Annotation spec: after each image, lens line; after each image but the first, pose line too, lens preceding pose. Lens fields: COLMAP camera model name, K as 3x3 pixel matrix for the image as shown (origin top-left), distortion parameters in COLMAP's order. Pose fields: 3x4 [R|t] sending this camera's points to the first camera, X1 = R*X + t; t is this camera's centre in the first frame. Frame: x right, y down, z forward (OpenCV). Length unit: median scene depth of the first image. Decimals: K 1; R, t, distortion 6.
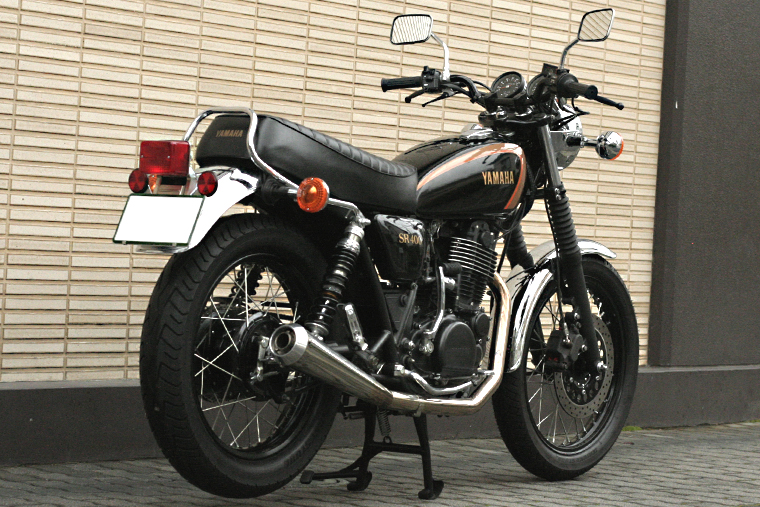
lens RADIAL K [[2194.8, 0, 380.0], [0, 2194.8, 253.5], [0, 0, 1]] dist [0.022515, 0.027473]
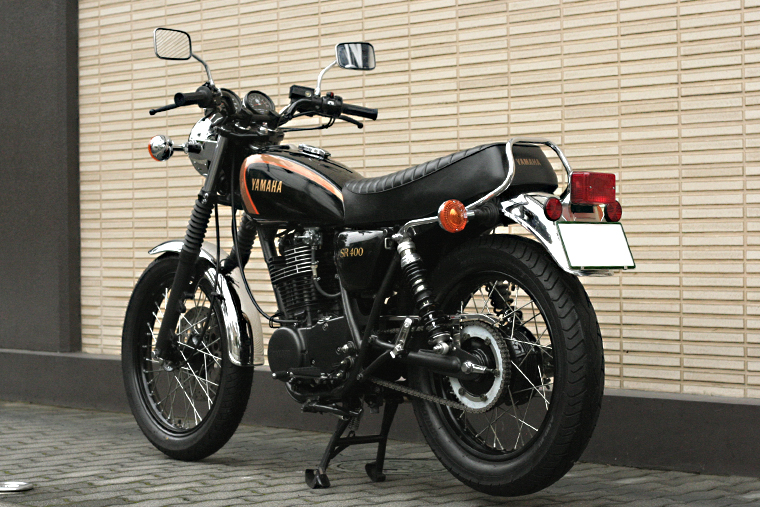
lens RADIAL K [[1777.0, 0, 380.5], [0, 1777.0, 289.6], [0, 0, 1]] dist [-0.017079, 0.162995]
pose [[-0.096557, -0.026461, -0.994976, 0.977015], [-0.011146, 0.999613, -0.025502, 0.040800], [0.995265, 0.008627, -0.096814, 1.227637]]
